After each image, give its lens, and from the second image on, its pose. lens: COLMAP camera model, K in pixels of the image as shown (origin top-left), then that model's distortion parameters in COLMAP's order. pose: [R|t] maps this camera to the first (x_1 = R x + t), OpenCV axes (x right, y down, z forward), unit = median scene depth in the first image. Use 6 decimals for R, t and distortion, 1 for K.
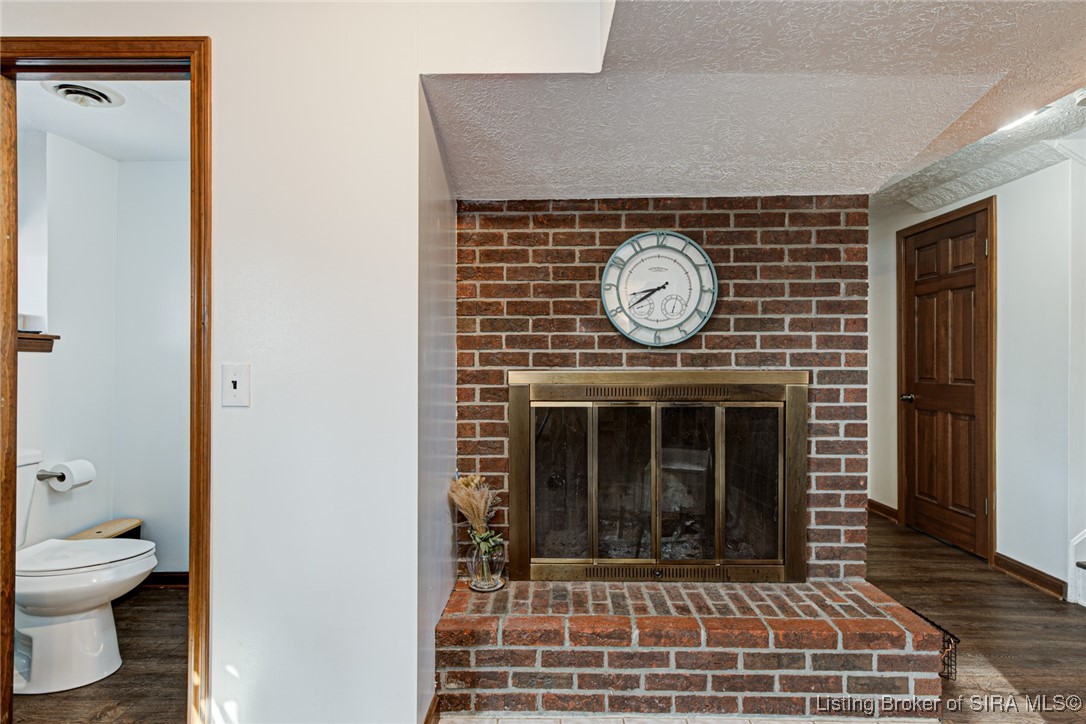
lens RADIAL K [[584.7, 0, 542.0], [0, 584.7, 360.9], [0, 0, 1]] dist [0.001371, 0.000161]
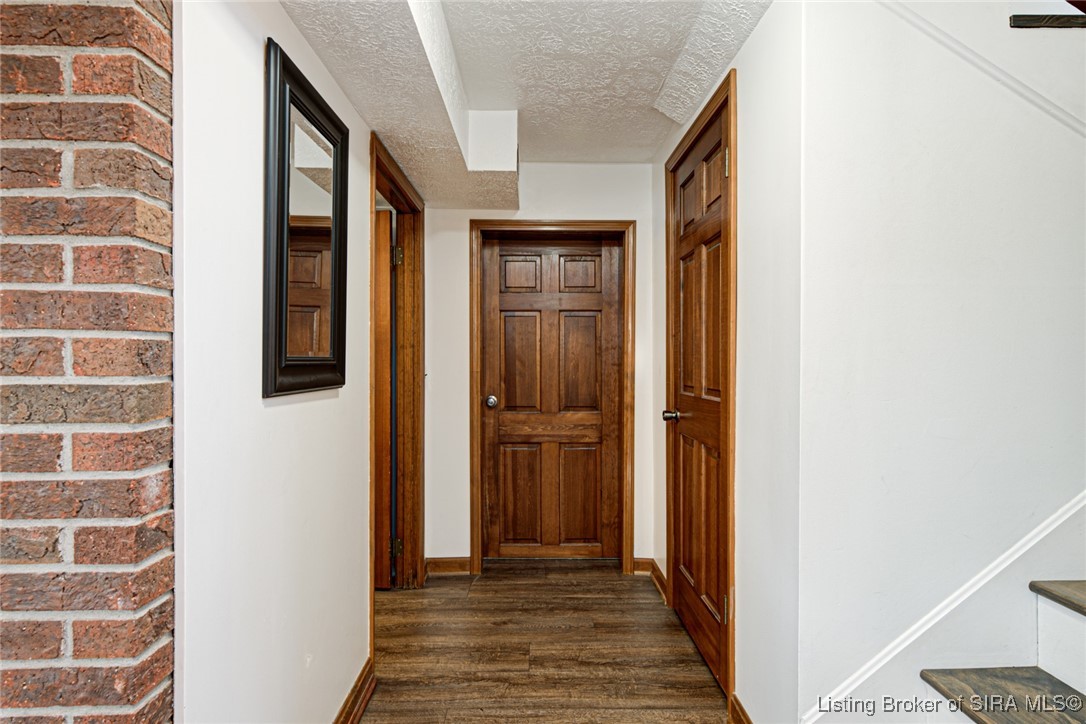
lens RADIAL K [[584.7, 0, 544.0], [0, 584.7, 360.0], [0, 0, 1]] dist [0.001371, 0.000161]
pose [[0.999495, 0.000882, 0.031776, 0.805907], [-0.000979, 0.999995, 0.003036, -0.001840], [-0.031773, -0.003065, 0.999490, 0.616217]]
